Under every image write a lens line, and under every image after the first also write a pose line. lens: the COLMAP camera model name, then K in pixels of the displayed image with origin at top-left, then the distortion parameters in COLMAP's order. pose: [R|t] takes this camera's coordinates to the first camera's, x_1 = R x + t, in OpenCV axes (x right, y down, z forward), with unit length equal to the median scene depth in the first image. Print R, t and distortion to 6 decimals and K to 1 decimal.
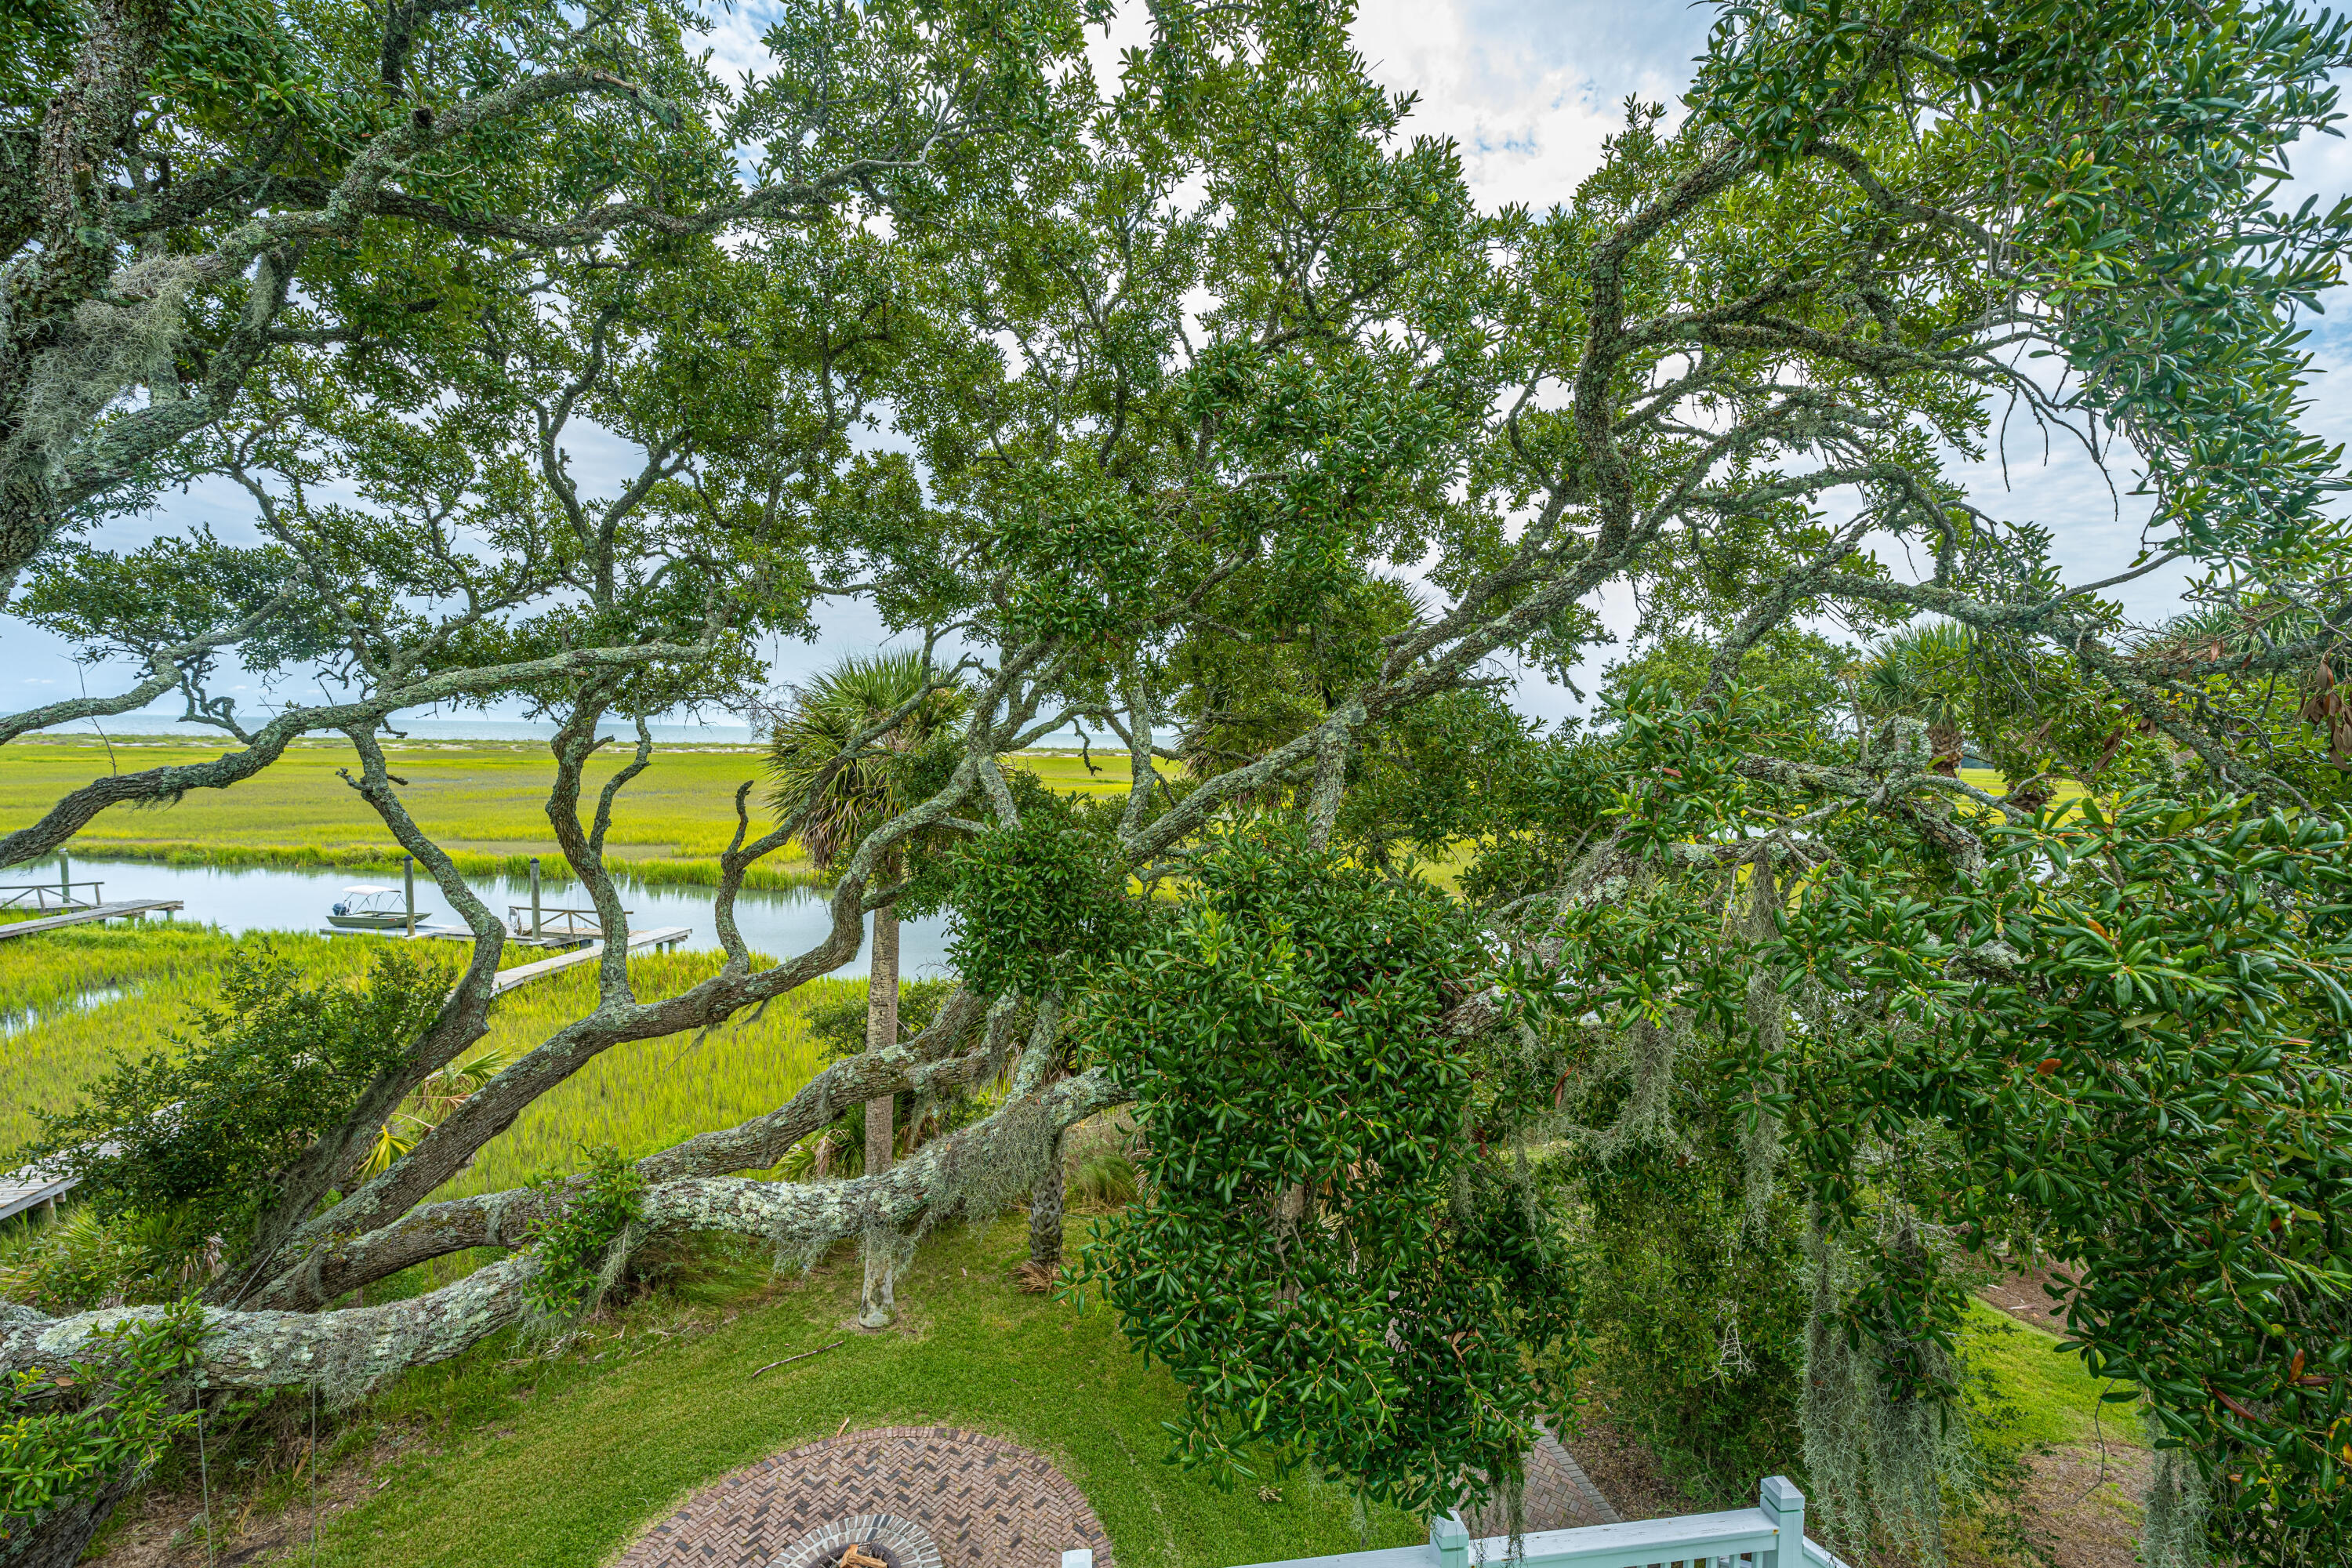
lens RADIAL K [[969.8, 0, 1181.6], [0, 969.8, 798.8], [0, 0, 1]] dist [-0.003514, -0.000700]
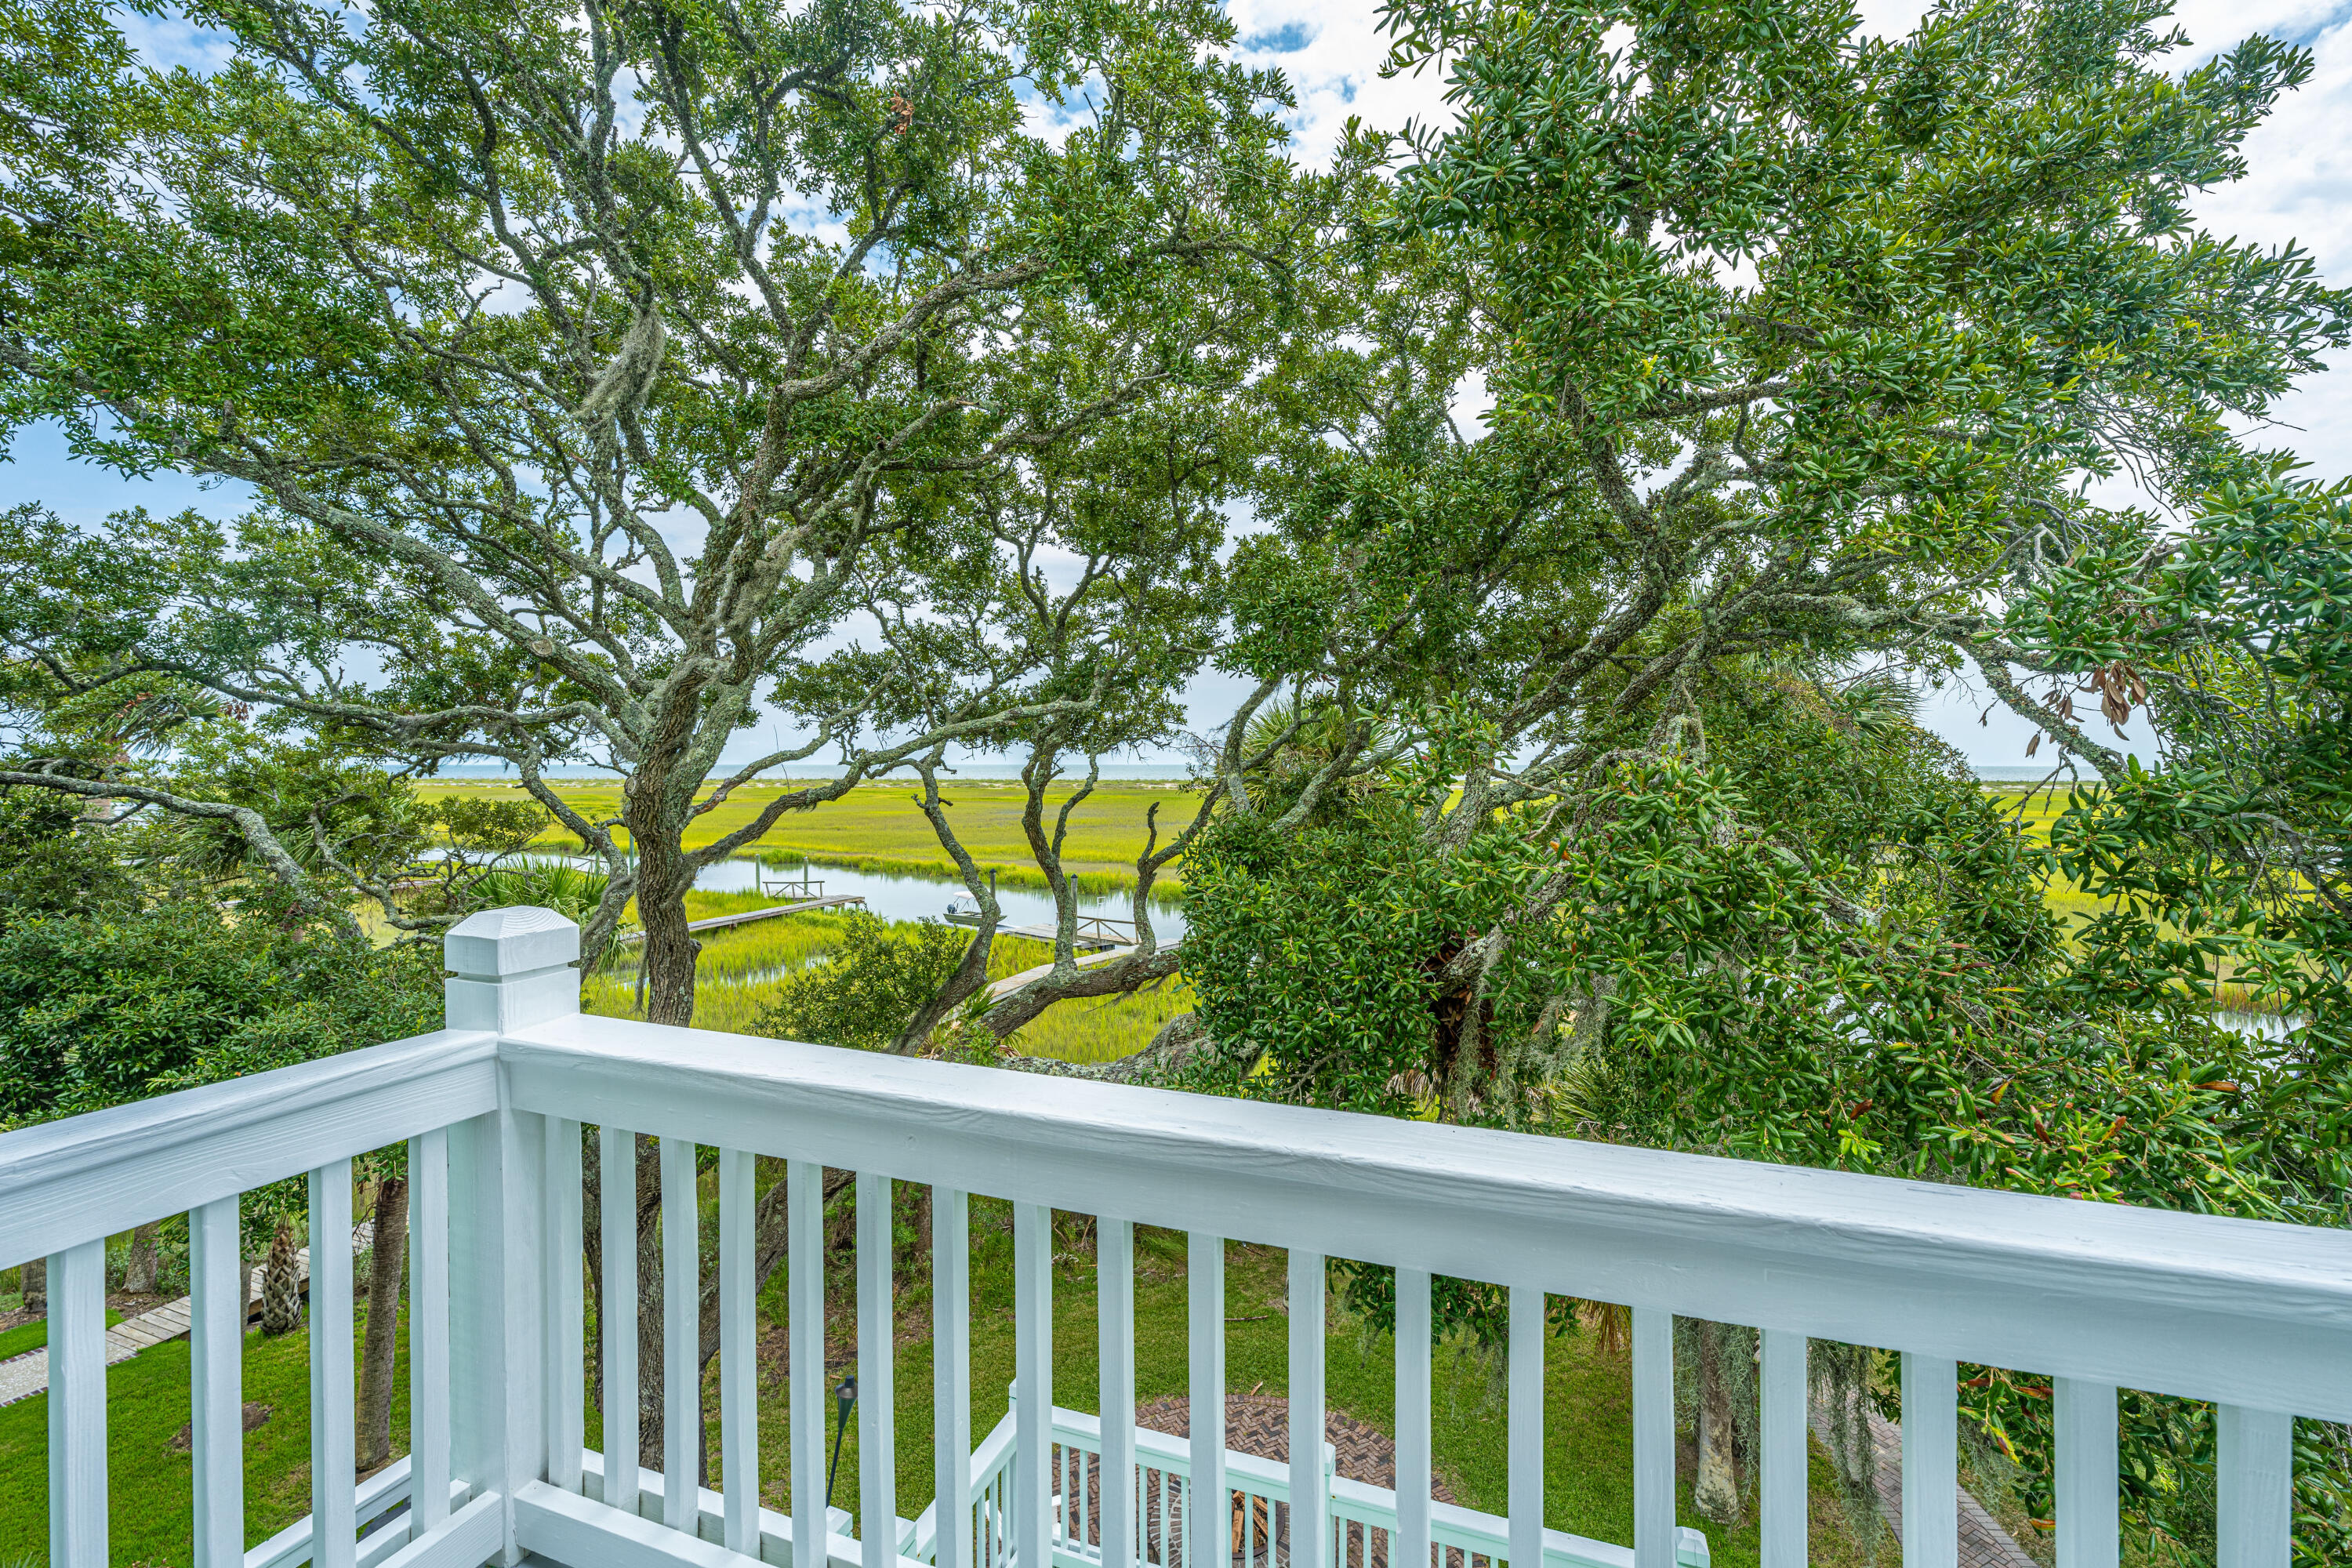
lens RADIAL K [[970.5, 0, 1177.9], [0, 970.5, 764.3], [0, 0, 1]] dist [-0.002773, -0.000585]
pose [[0.876715, -0.022889, -0.480466, 0.194938], [-0.011345, 0.997605, -0.068227, 0.018830], [0.480877, 0.065267, 0.874355, -0.110533]]
